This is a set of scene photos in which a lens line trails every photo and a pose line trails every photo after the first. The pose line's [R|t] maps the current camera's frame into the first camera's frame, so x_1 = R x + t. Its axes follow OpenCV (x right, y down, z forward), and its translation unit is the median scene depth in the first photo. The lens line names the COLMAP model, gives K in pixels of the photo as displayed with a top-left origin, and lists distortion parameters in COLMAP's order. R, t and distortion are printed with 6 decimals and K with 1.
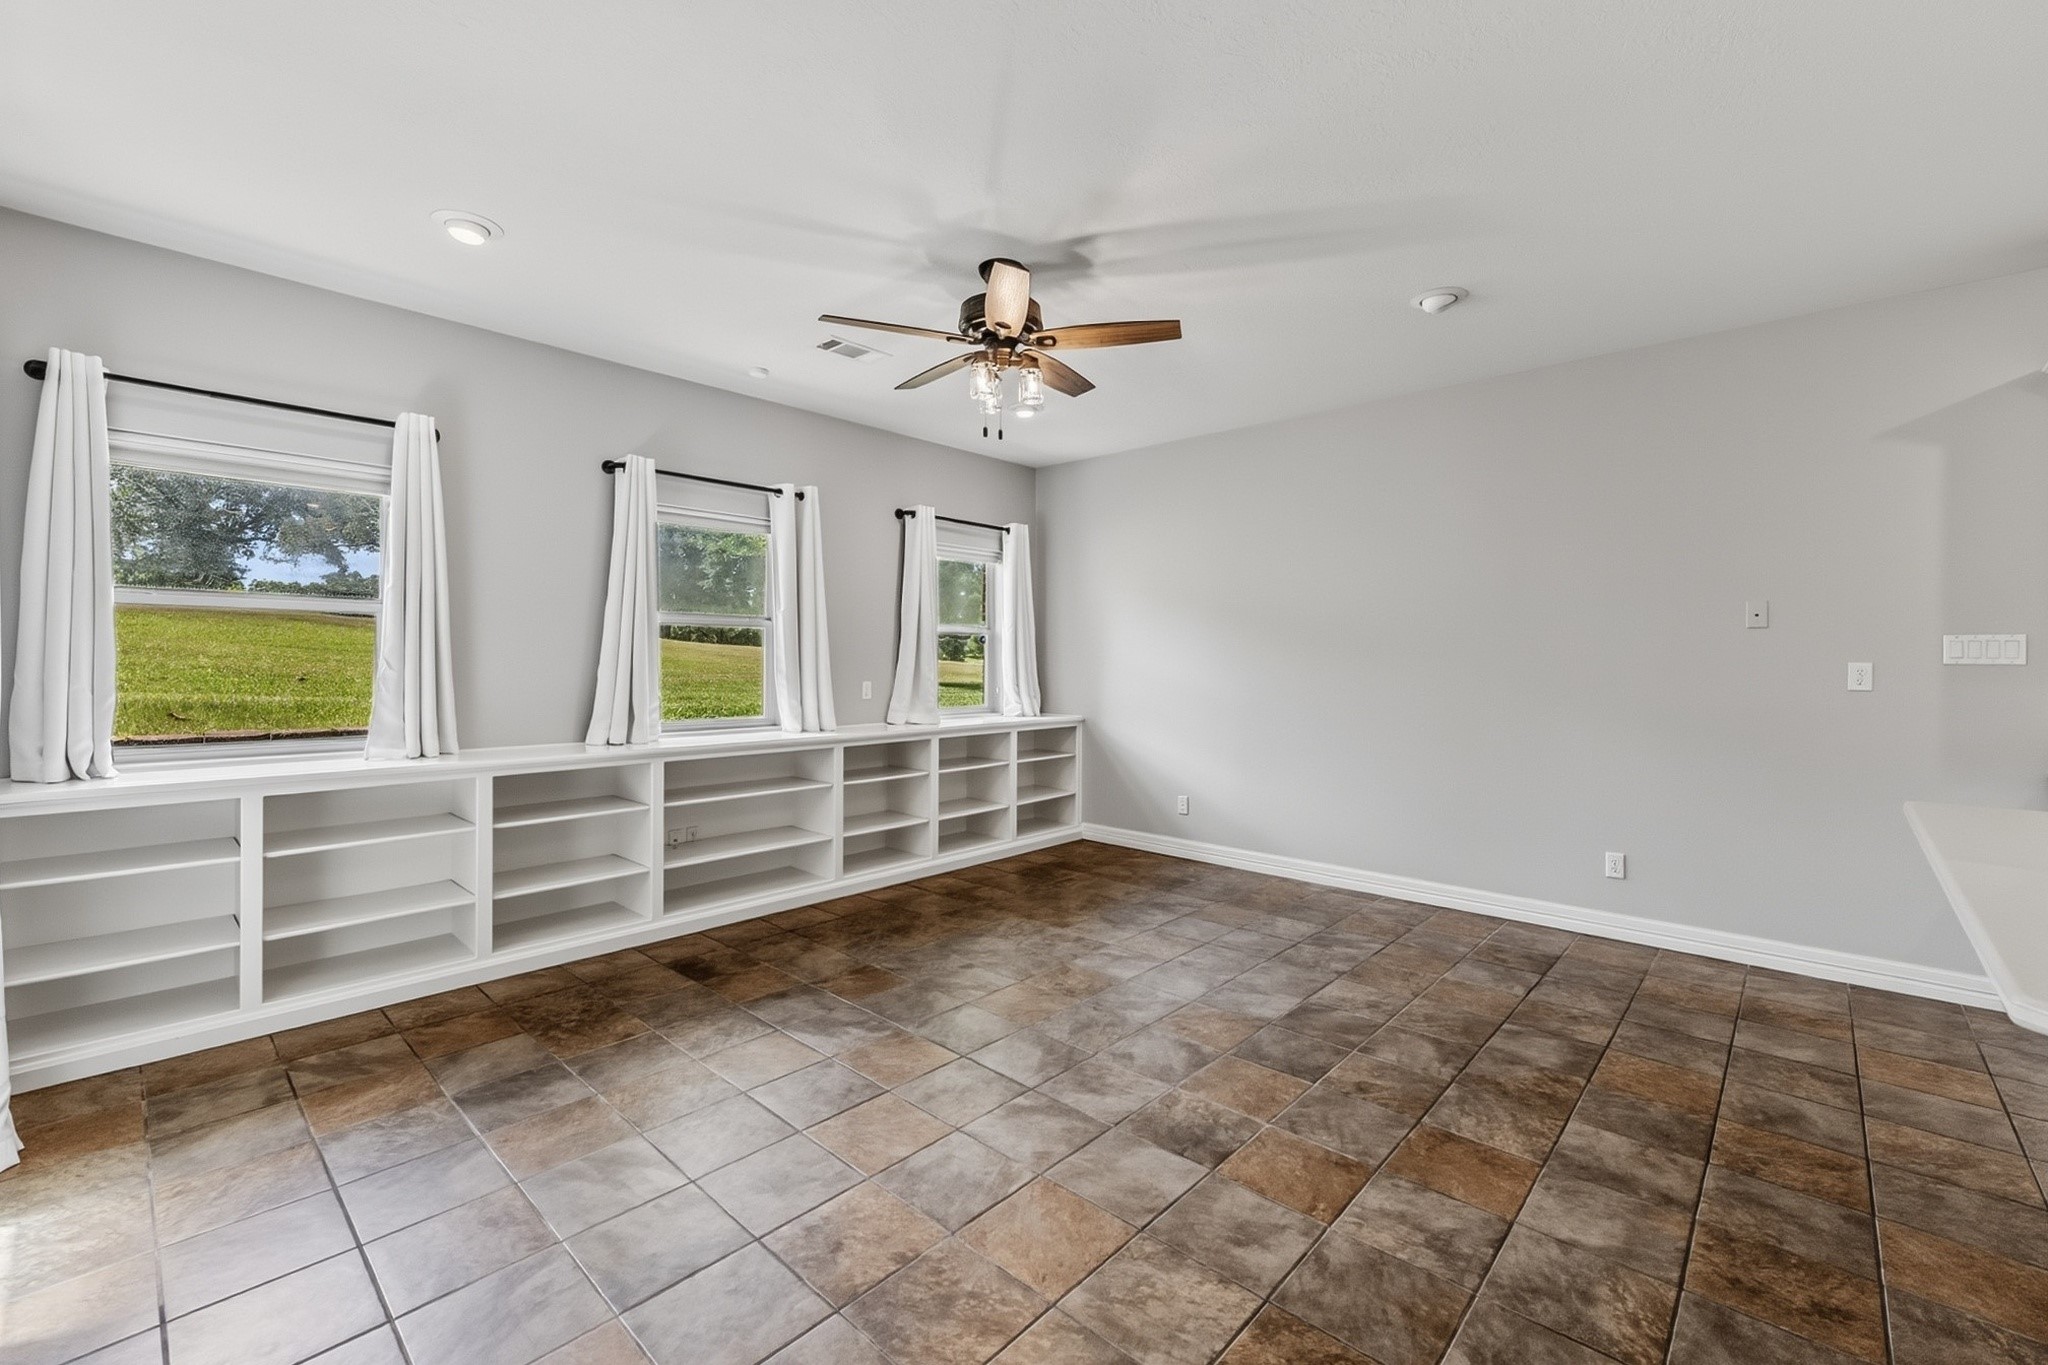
lens RADIAL K [[852.6, 0, 1018.6], [0, 852.6, 662.7], [0, 0, 1]] dist [0.002211, -0.000245]
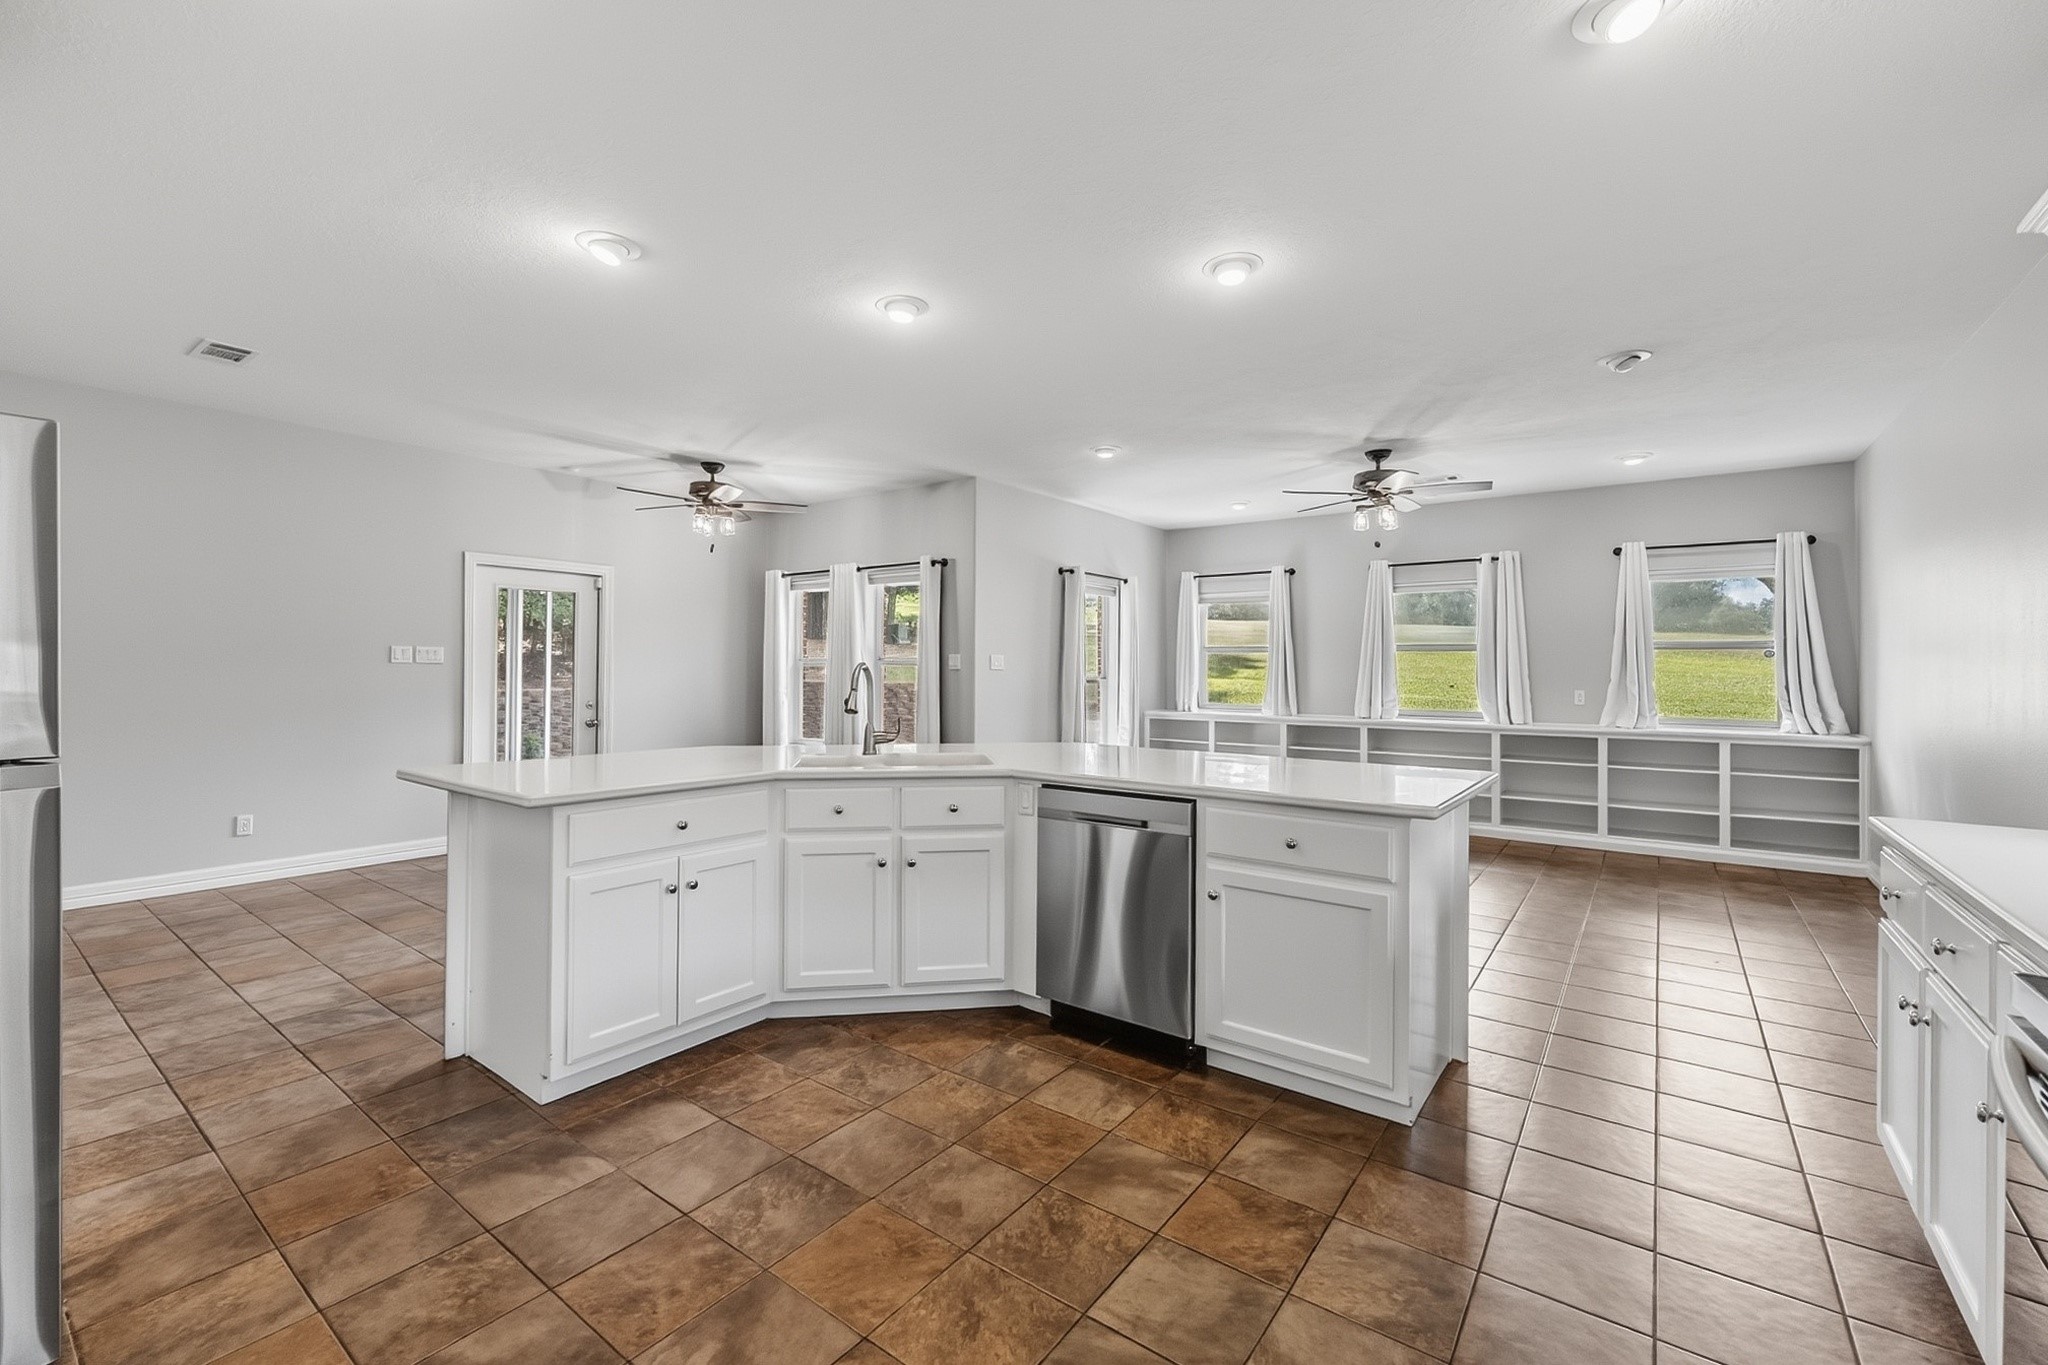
lens RADIAL K [[852.6, 0, 1018.6], [0, 852.6, 662.7], [0, 0, 1]] dist [0.002211, -0.000245]
pose [[0.105867, -0.012874, -0.994297, 1.482722], [-0.008783, 0.999865, -0.013881, 0.009333], [0.994341, 0.010202, 0.105740, 0.061798]]
